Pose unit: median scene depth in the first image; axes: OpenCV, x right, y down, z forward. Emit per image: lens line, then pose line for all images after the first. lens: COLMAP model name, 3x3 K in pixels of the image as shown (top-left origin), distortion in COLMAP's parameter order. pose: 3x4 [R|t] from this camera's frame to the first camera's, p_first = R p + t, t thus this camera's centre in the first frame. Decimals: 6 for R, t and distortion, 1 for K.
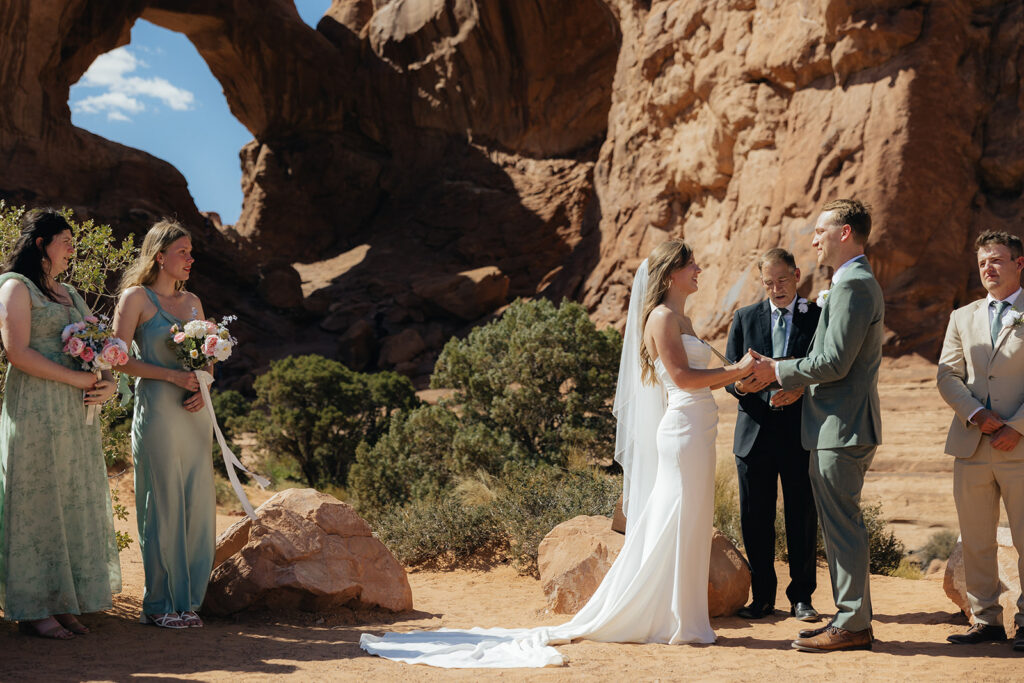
lens RADIAL K [[1063.0, 0, 512.0], [0, 1063.0, 341.5], [0, 0, 1]] dist [-0.011082, 0.014560]
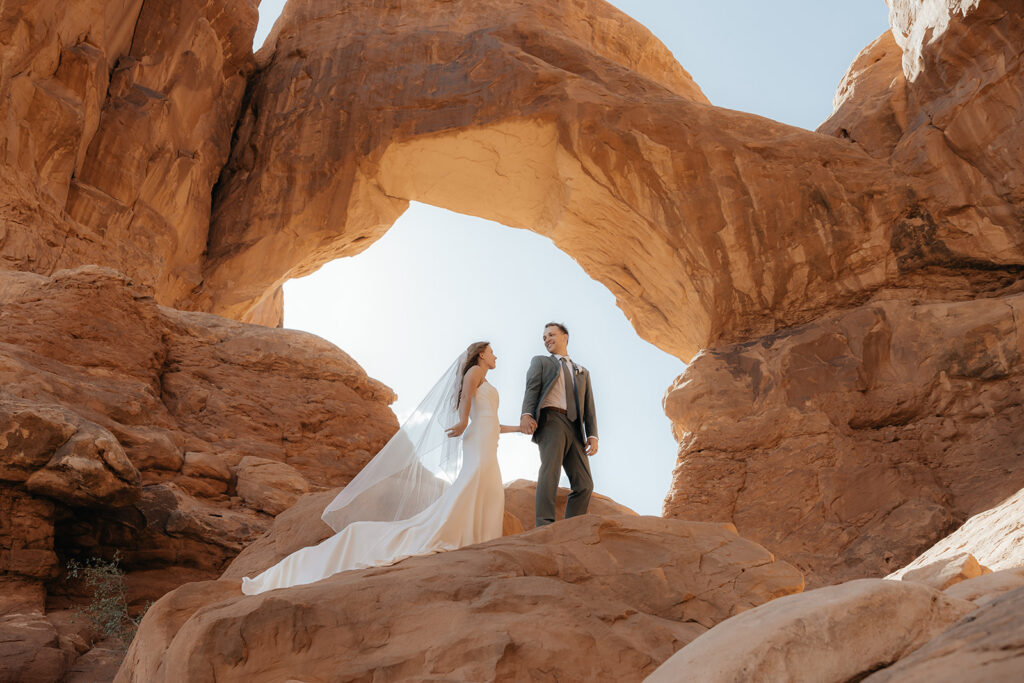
lens RADIAL K [[821.9, 0, 496.2], [0, 821.9, 336.4], [0, 0, 1]] dist [0.008824, 0.005824]
pose [[0.735974, -0.377572, -0.561944, -0.099277], [0.000041, 0.830063, -0.557669, -0.014776], [0.677009, 0.410407, 0.610921, 0.665342]]
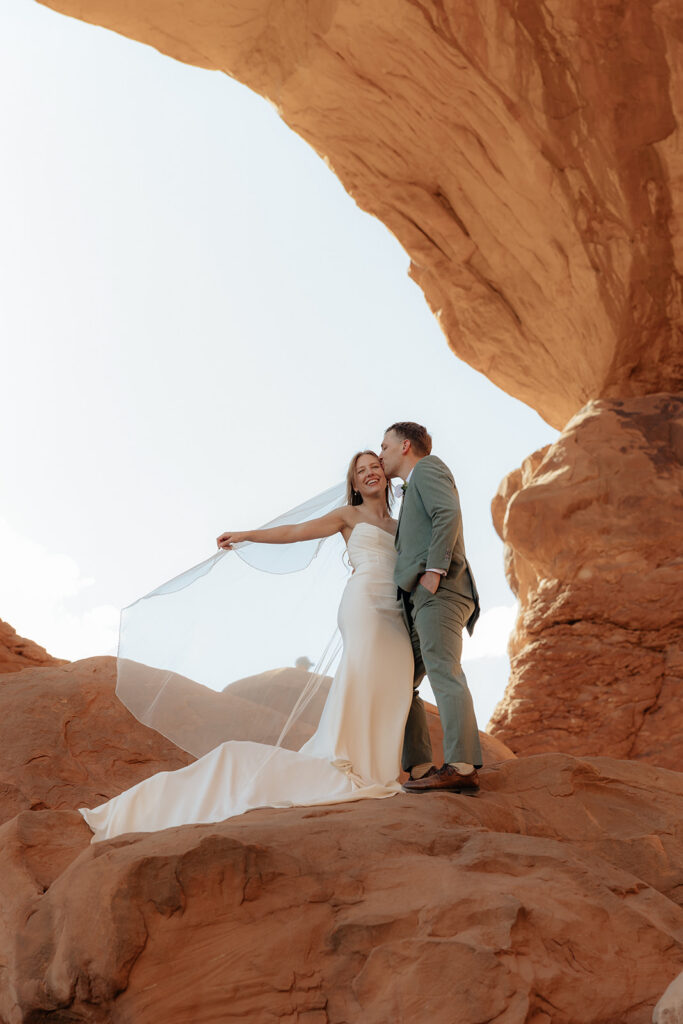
lens RADIAL K [[2040.8, 0, 342.4], [0, 2040.8, 491.3], [0, 0, 1]] dist [0.021824, 0.073591]
pose [[0.843943, -0.249804, -0.474719, -0.092637], [-0.006148, 0.880393, -0.474205, -0.004260], [0.536398, 0.403121, 0.741465, 0.635696]]
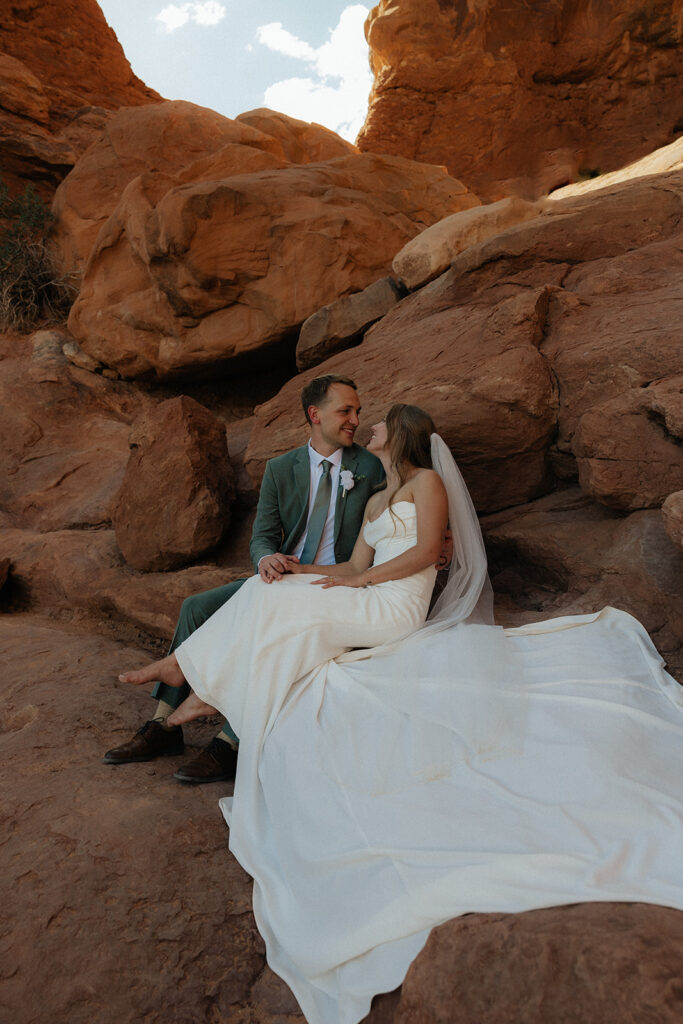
lens RADIAL K [[817.5, 0, 341.5], [0, 817.5, 512.0], [0, 0, 1]] dist [0.010869, 0.009096]
pose [[0.871276, 0.037161, -0.489385, -0.089571], [-0.014290, 0.998627, 0.050389, -0.003454], [0.490585, -0.036910, 0.870611, 0.634281]]
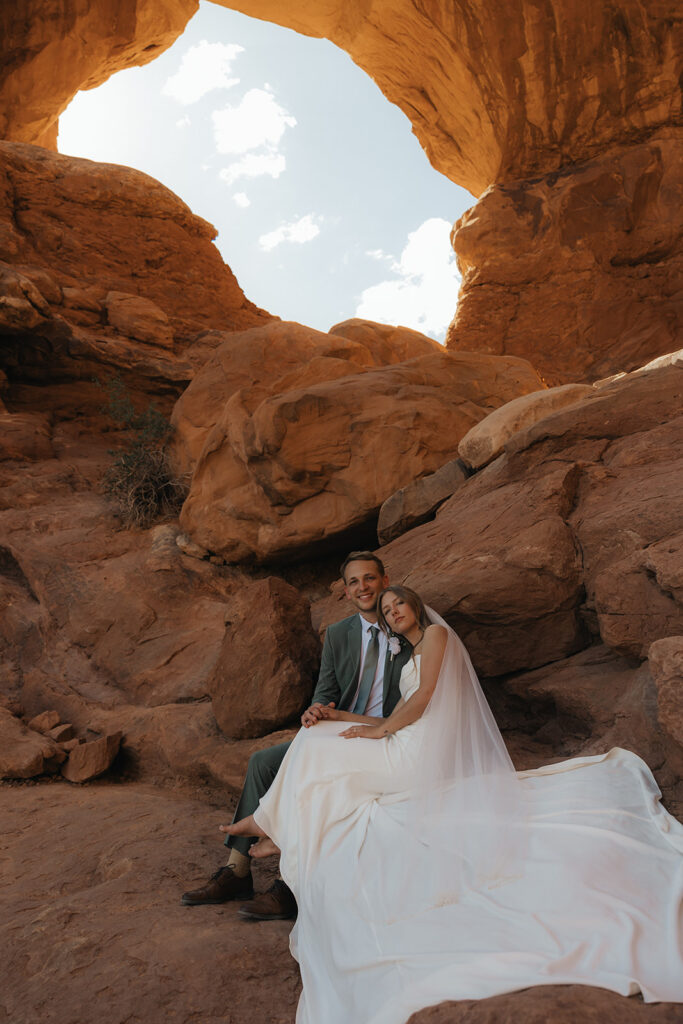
lens RADIAL K [[817.5, 0, 341.5], [0, 817.5, 512.0], [0, 0, 1]] dist [0.010869, 0.009096]
pose [[0.790290, -0.120550, -0.600757, -0.084929], [0.027980, 0.986533, -0.161153, -0.003112], [0.612094, 0.110548, 0.783020, 0.631973]]
